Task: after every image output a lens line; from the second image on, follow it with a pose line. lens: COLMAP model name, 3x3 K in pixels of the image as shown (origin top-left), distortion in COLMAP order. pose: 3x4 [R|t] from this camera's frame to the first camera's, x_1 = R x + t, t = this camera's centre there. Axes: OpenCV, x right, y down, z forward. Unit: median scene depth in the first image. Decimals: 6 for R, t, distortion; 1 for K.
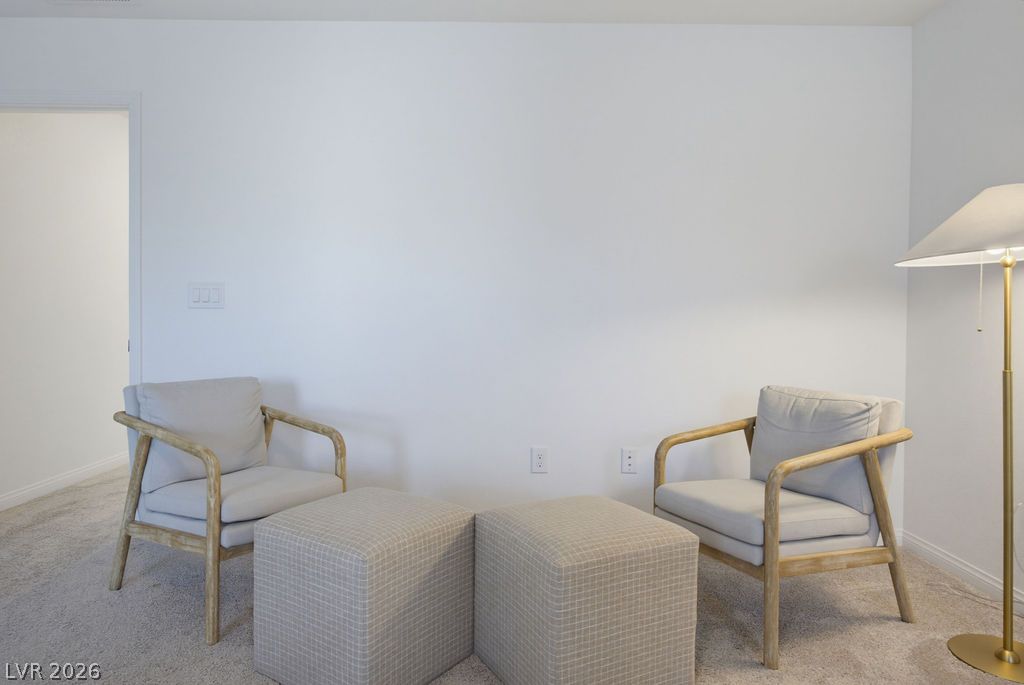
lens RADIAL K [[647.4, 0, 512.3], [0, 647.4, 337.8], [0, 0, 1]] dist [-0.002459, 0.003376]
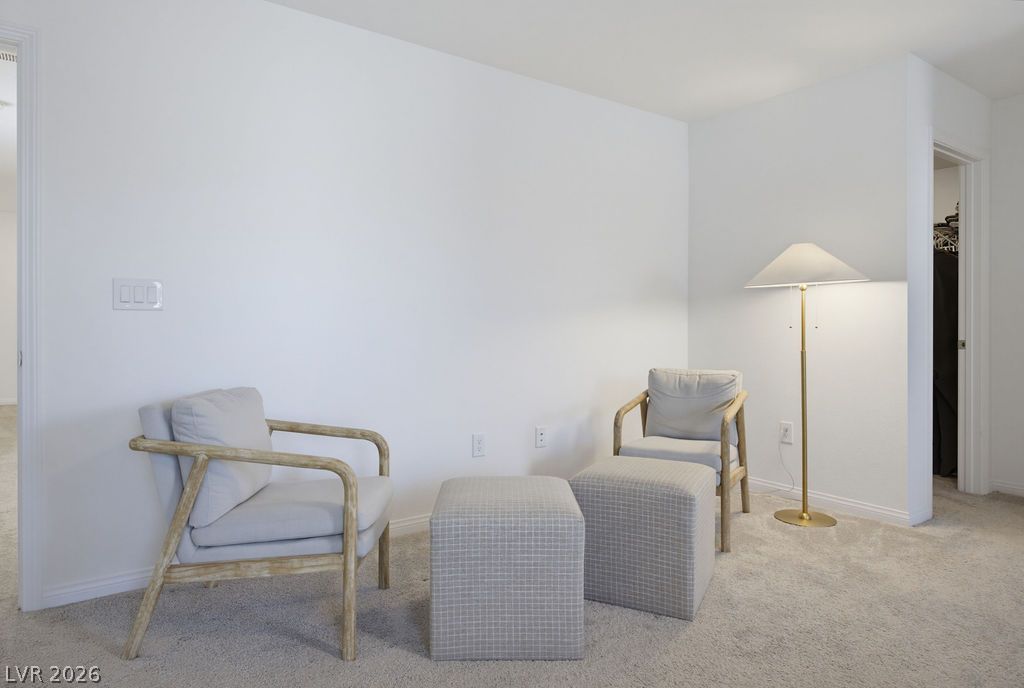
lens RADIAL K [[643.3, 0, 512.2], [0, 643.3, 342.1], [0, 0, 1]] dist [0.009990, 0.001979]
pose [[0.802725, -0.022977, 0.595907, -0.780595], [0.016823, 0.999732, 0.015887, -0.011480], [-0.596112, -0.002727, 0.802896, 0.077500]]
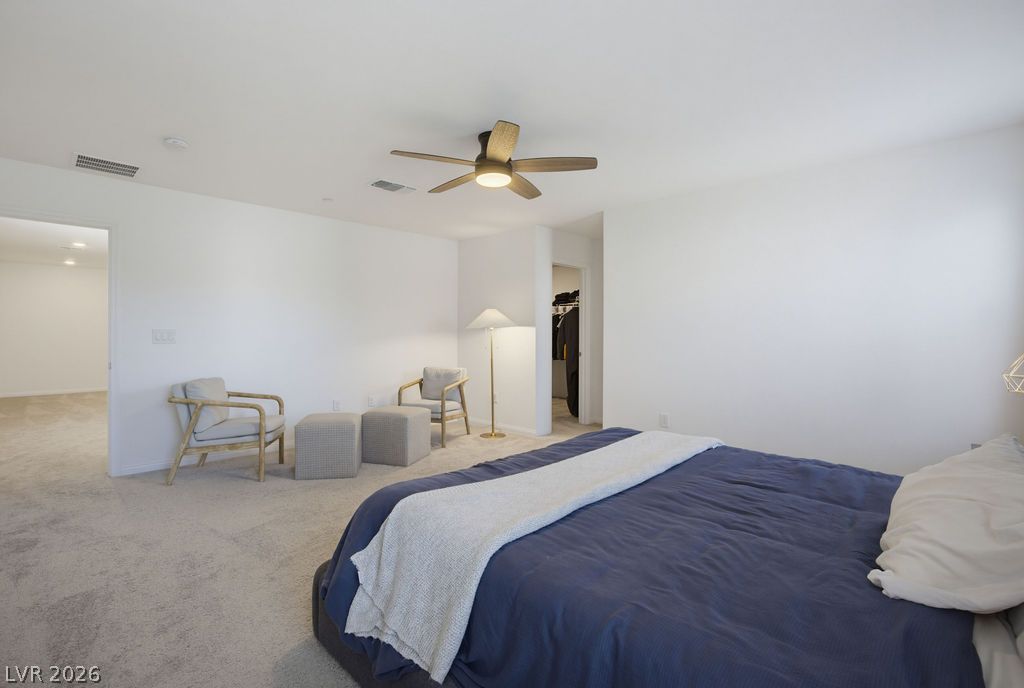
lens RADIAL K [[501.0, 0, 513.1], [0, 501.0, 344.2], [0, 0, 1]] dist [-0.002335, 0.000162]
pose [[0.697240, -0.022624, 0.716481, -1.089522], [0.014568, 0.999743, 0.017392, -0.071715], [-0.716690, -0.001689, 0.697390, -0.983097]]
